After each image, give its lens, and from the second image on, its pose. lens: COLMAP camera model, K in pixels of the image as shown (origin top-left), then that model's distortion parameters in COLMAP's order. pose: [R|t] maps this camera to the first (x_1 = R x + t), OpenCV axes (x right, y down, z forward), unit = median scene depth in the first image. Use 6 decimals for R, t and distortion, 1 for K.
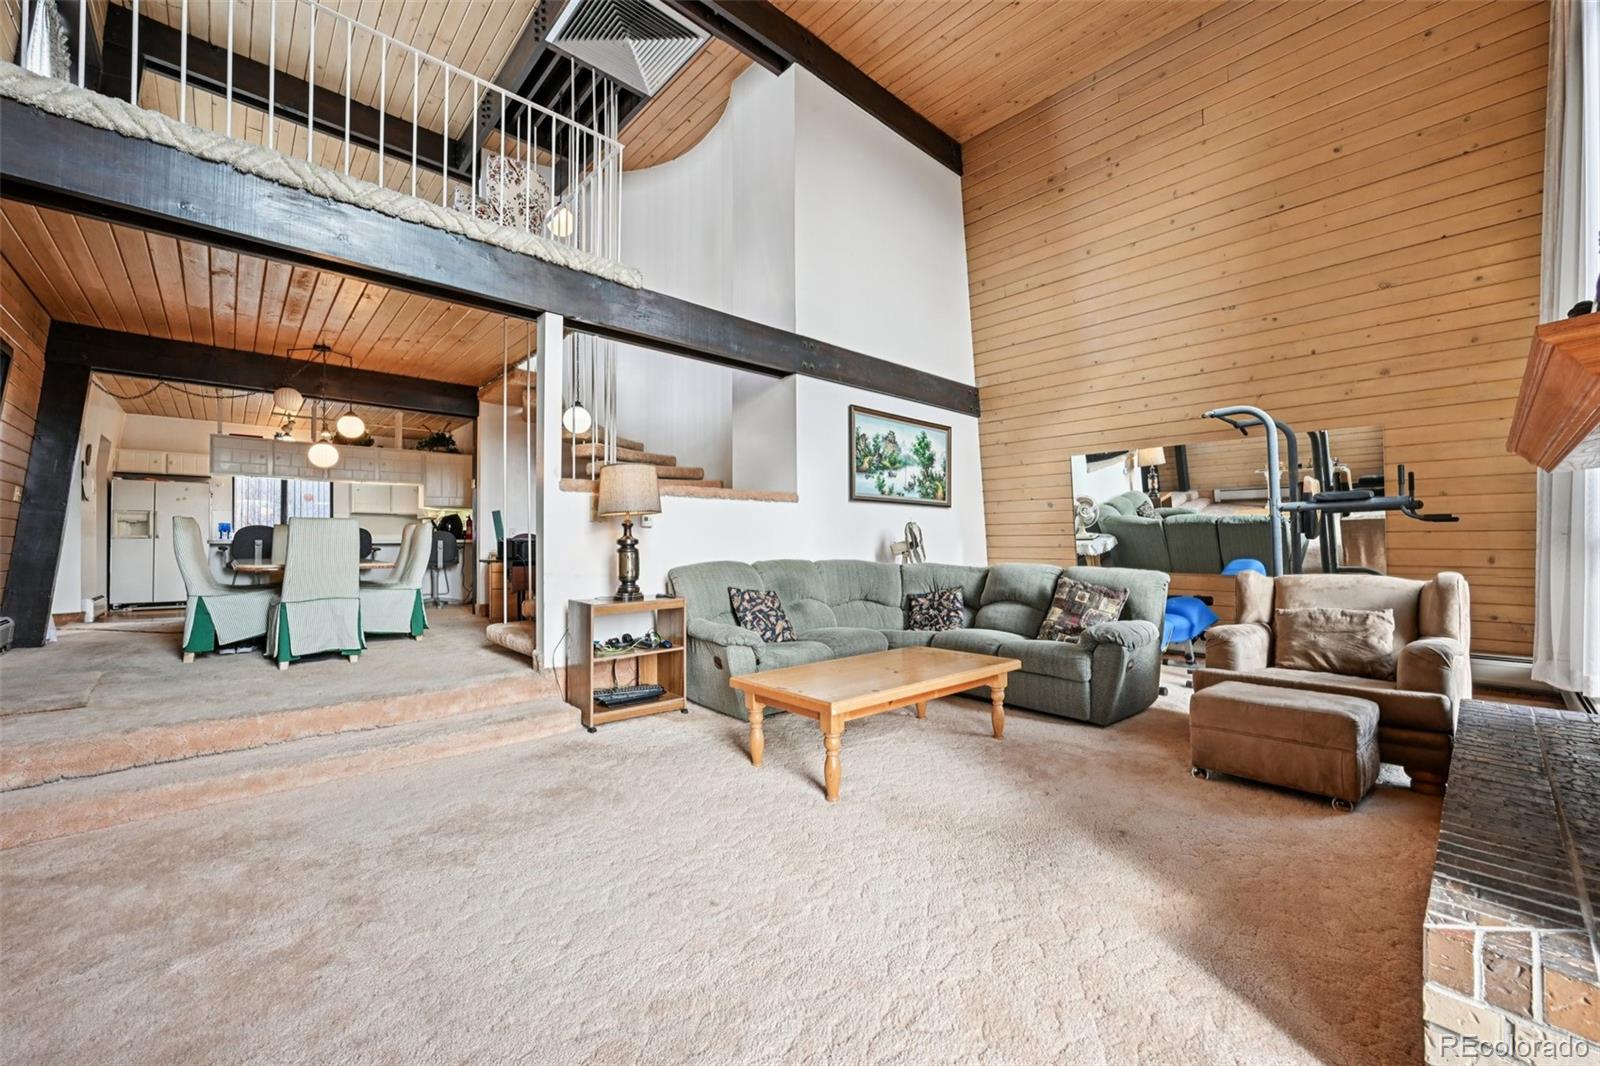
lens RADIAL K [[628.0, 0, 812.2], [0, 628.0, 532.2], [0, 0, 1]] dist [-0.001887, -0.000273]
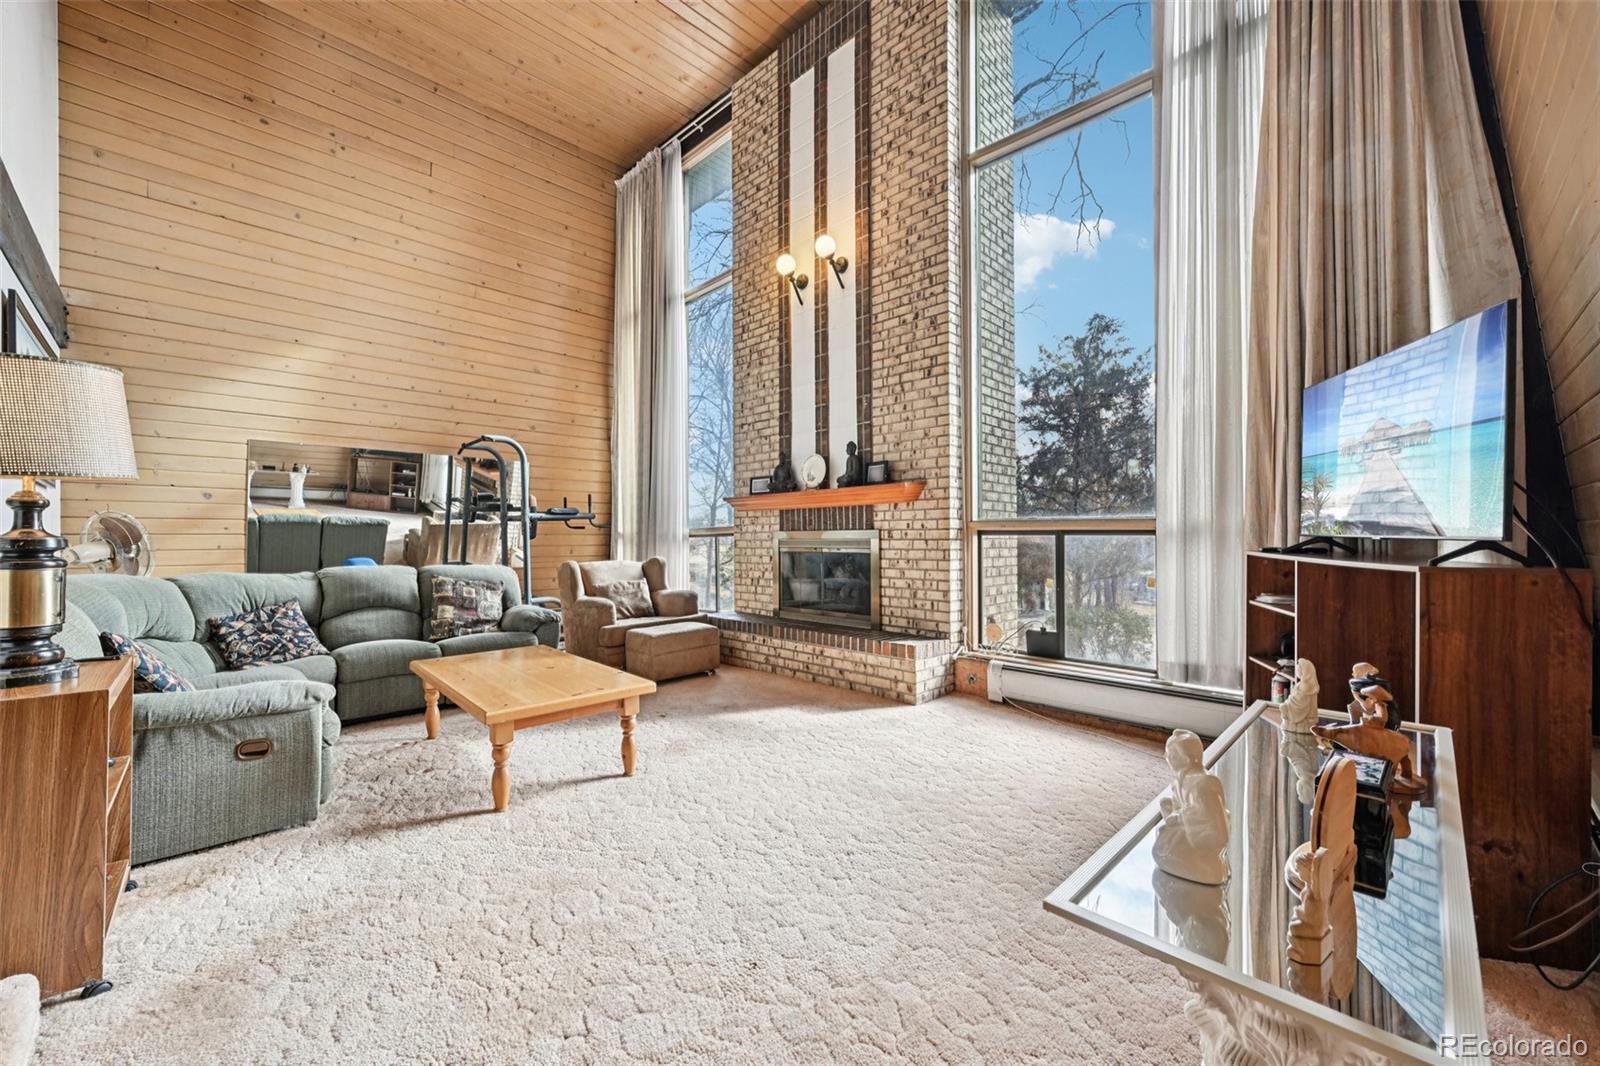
lens RADIAL K [[628.0, 0, 801.2], [0, 628.0, 528.3], [0, 0, 1]] dist [-0.001887, -0.000273]
pose [[-0.037267, 0.018197, 0.999140, -0.552551], [-0.011741, 0.999757, -0.018647, 0.004712], [-0.999236, -0.012425, -0.037045, 0.376705]]
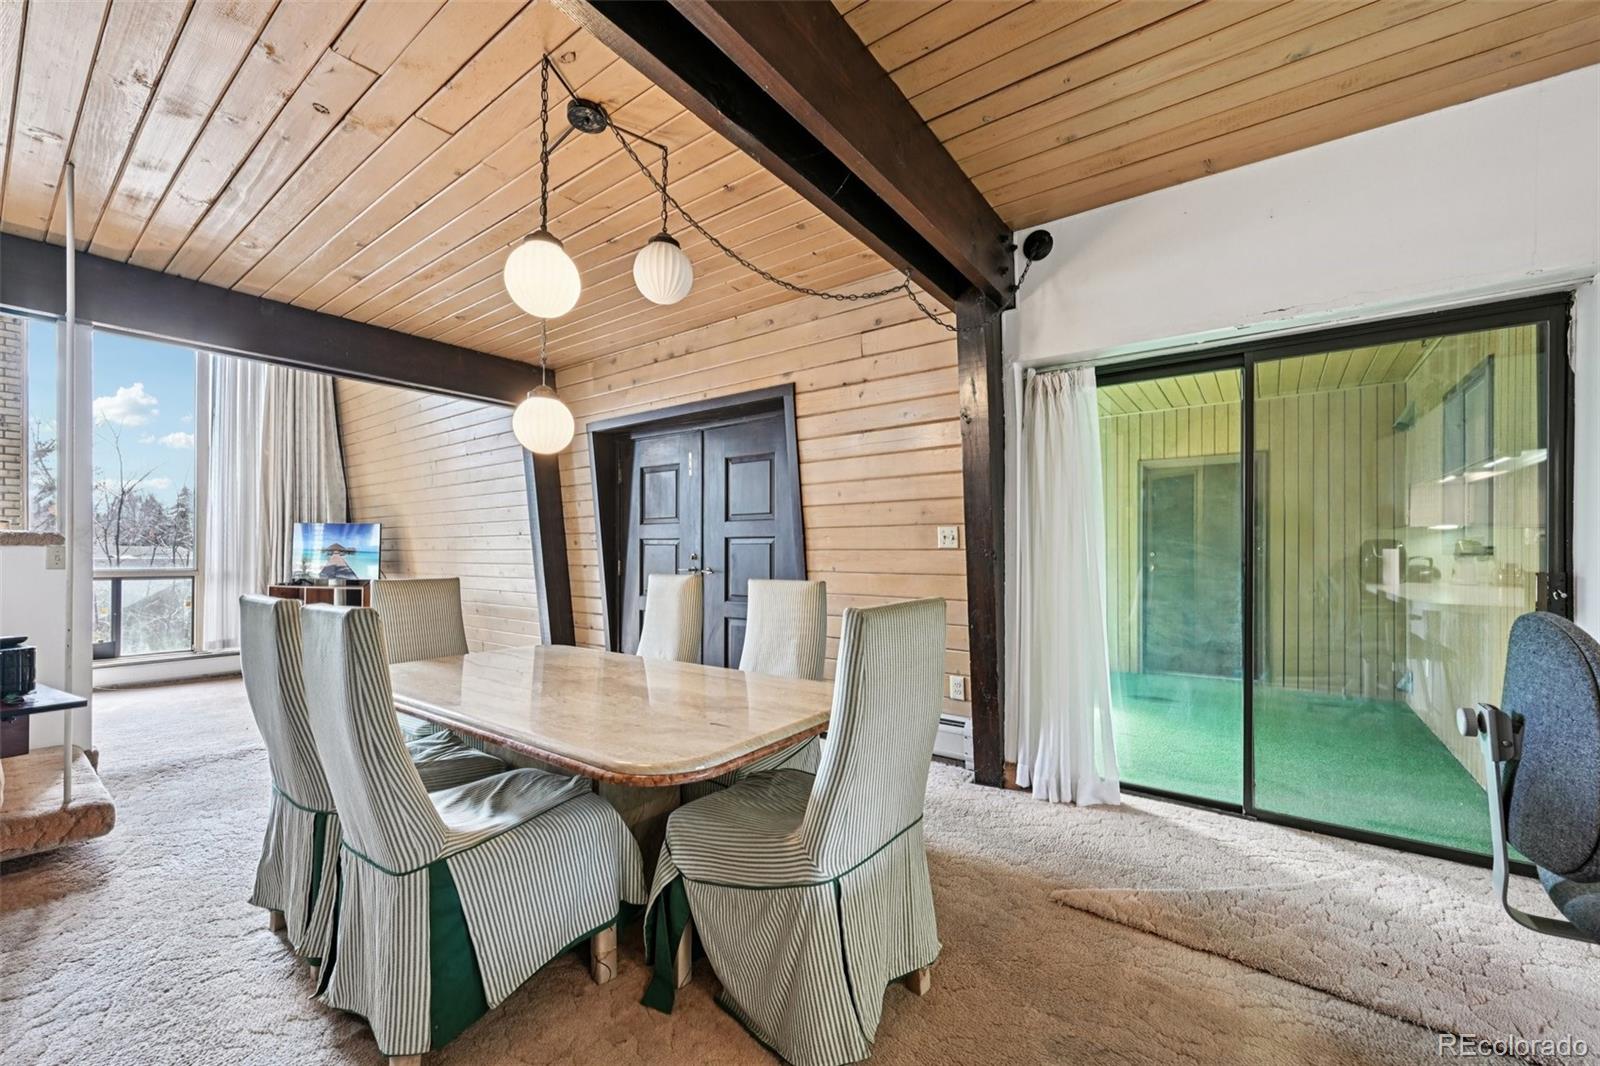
lens RADIAL K [[628.0, 0, 809.1], [0, 628.0, 555.2], [0, 0, 1]] dist [-0.001887, -0.000273]
pose [[-0.983669, 0.006739, -0.179862, -0.907672], [0.008446, 0.999926, -0.008723, -0.032523], [0.179790, -0.010100, -0.983653, 1.479834]]
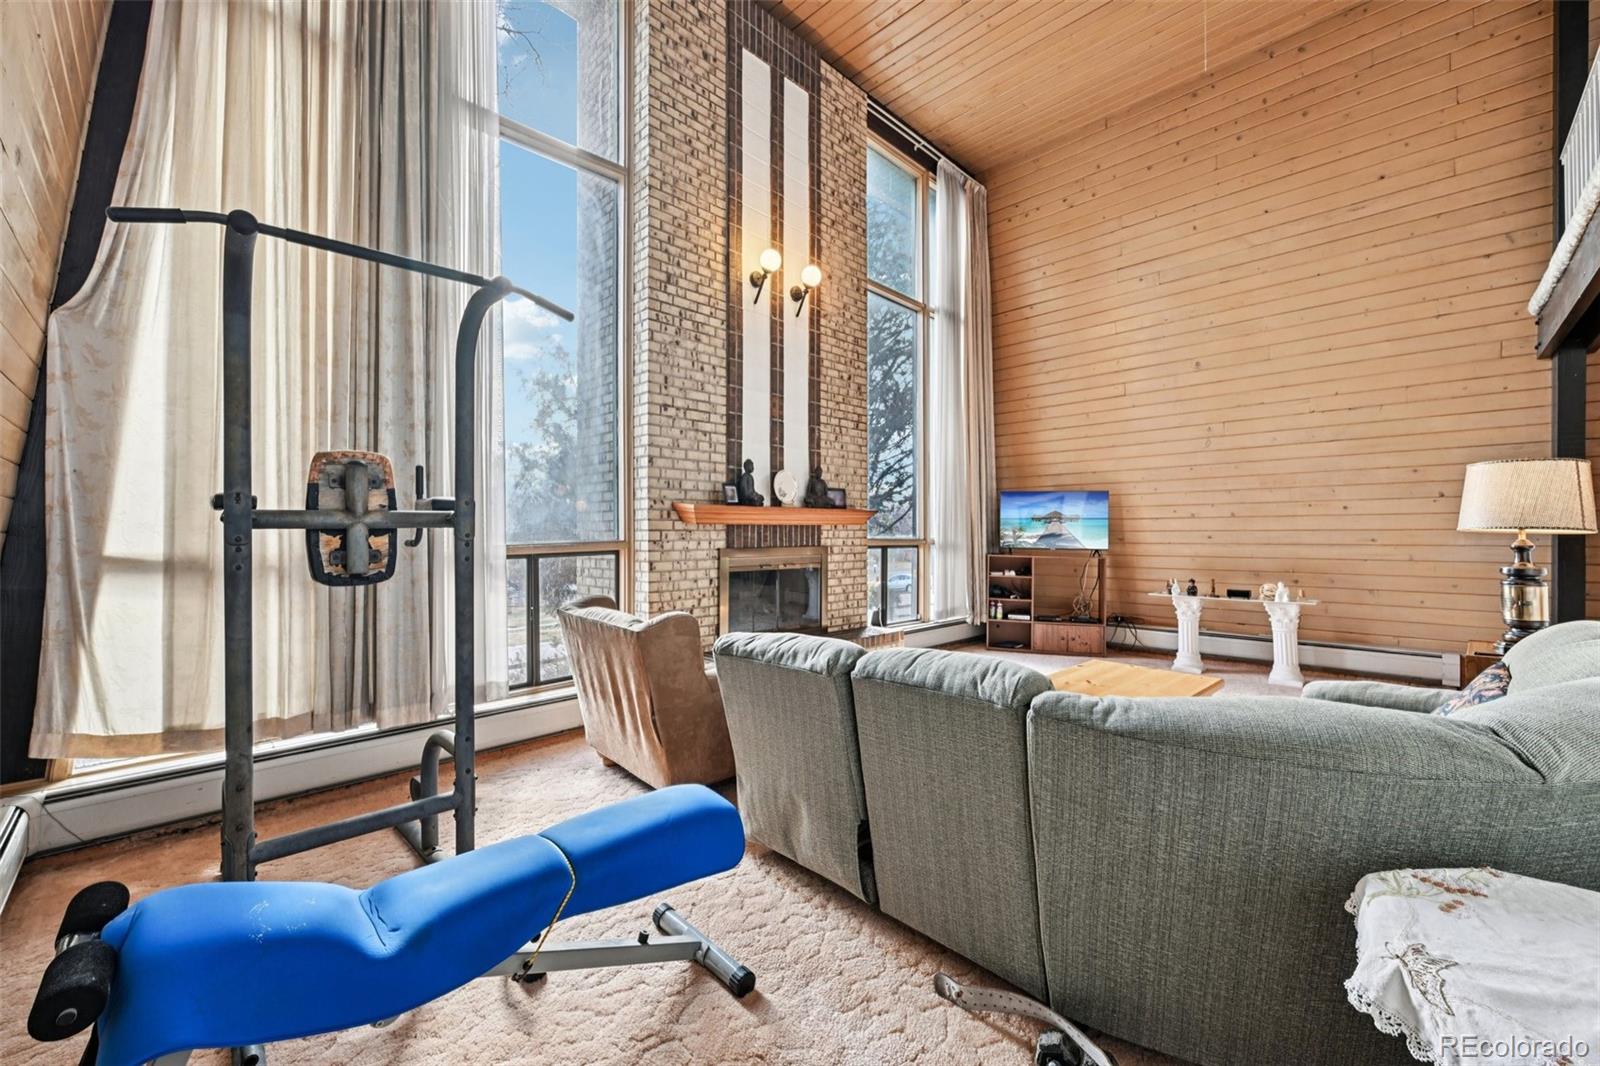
lens RADIAL K [[628.0, 0, 798.7], [0, 628.0, 527.8], [0, 0, 1]] dist [-0.001887, -0.000273]
pose [[-0.999597, 0.005220, -0.027886, 0.407919], [0.005916, 0.999671, -0.024945, -0.015760], [0.027746, -0.025100, -0.999300, 1.266660]]
